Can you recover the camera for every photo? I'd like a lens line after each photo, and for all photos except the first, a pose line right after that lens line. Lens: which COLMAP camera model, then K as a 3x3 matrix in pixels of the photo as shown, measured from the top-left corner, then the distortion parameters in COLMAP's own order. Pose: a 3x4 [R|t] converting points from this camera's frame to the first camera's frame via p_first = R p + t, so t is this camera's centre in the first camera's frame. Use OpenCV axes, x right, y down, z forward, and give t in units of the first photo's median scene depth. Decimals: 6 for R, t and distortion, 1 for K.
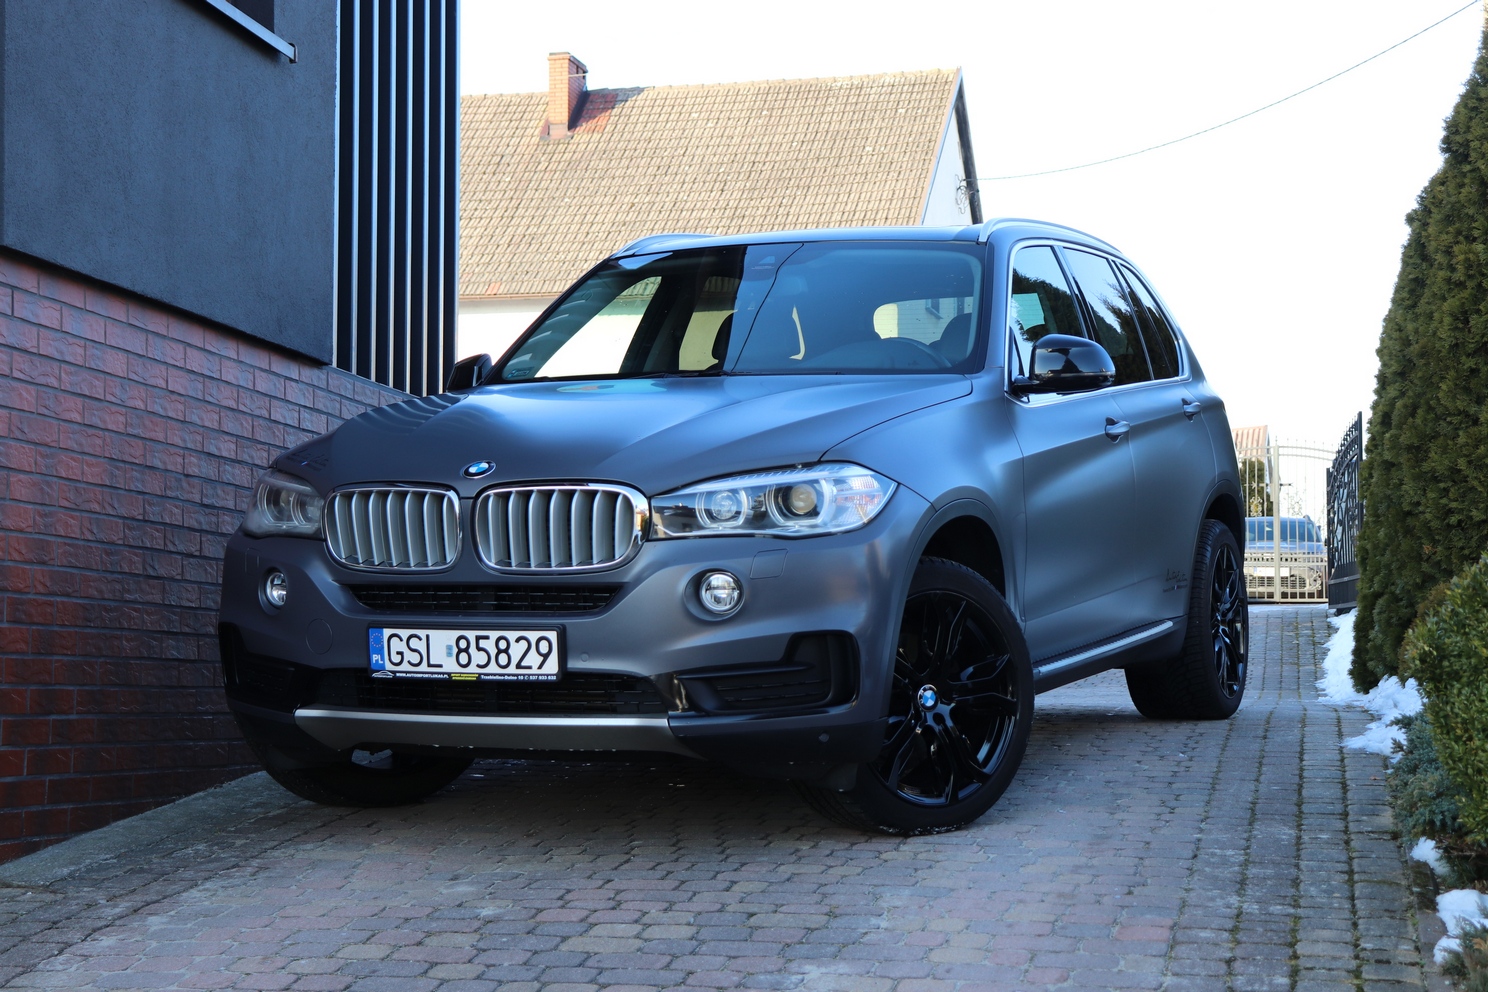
lens RADIAL K [[2807.8, 0, 744.0], [0, 2807.8, 496.0], [0, 0, 1]] dist [0.454779, 0.058649]
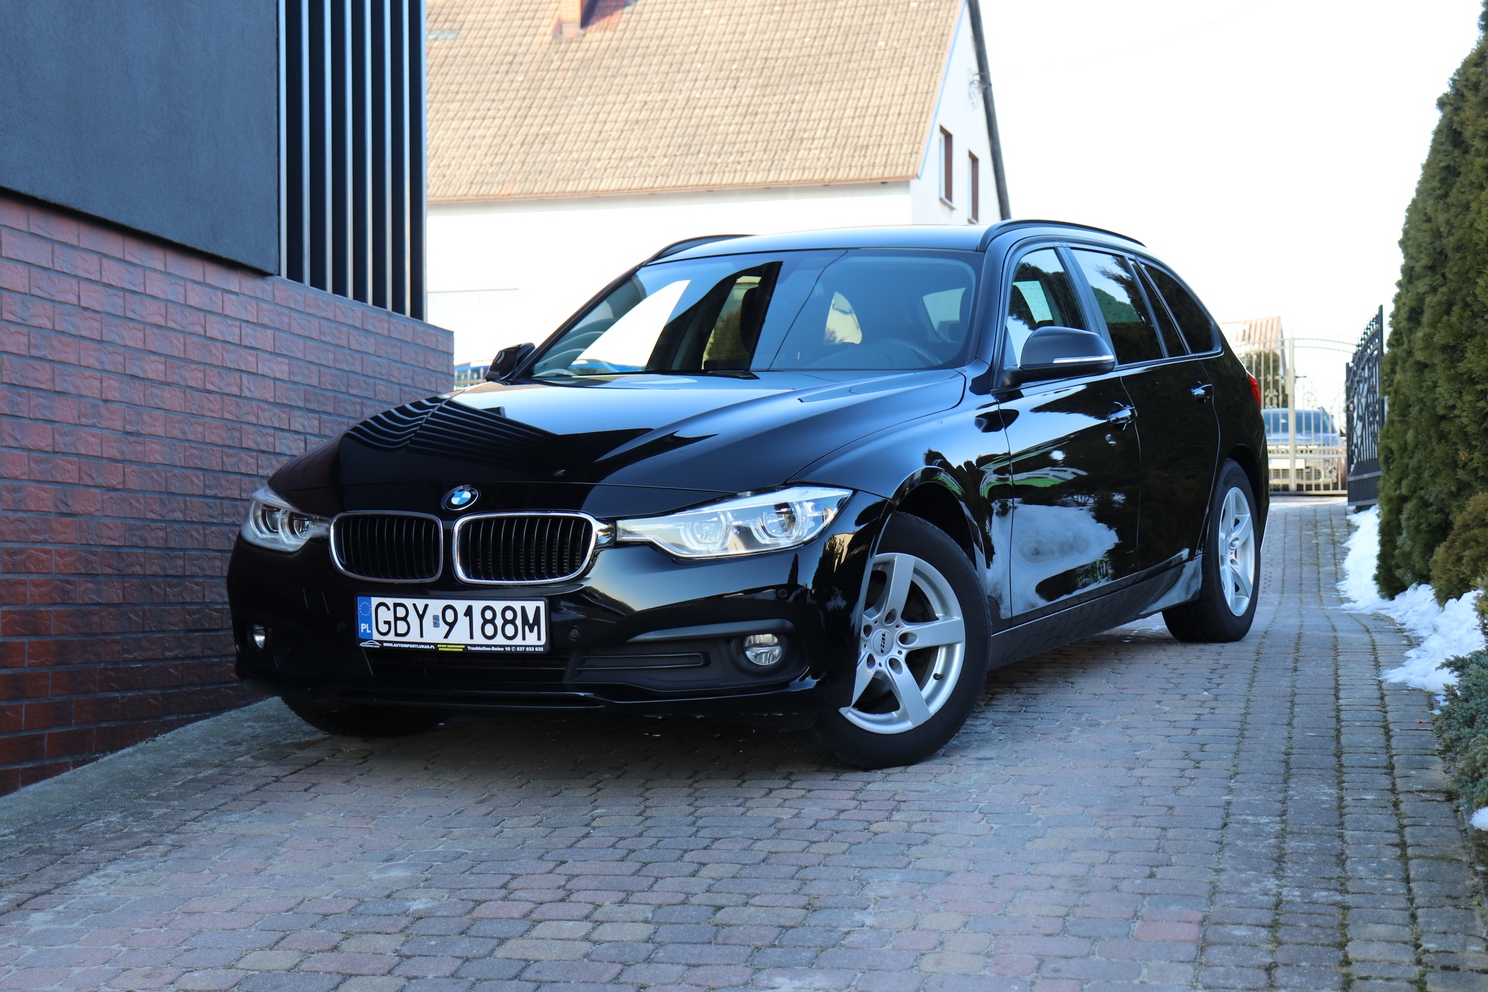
lens RADIAL K [[2730.9, 0, 743.4], [0, 2730.9, 472.2], [0, 0, 1]] dist [0.404167, 0.094640]
pose [[0.999907, -0.010178, -0.009055, 0.015380], [0.010449, 0.999482, 0.030438, -0.009771], [0.008741, -0.030530, 0.999496, 0.123446]]
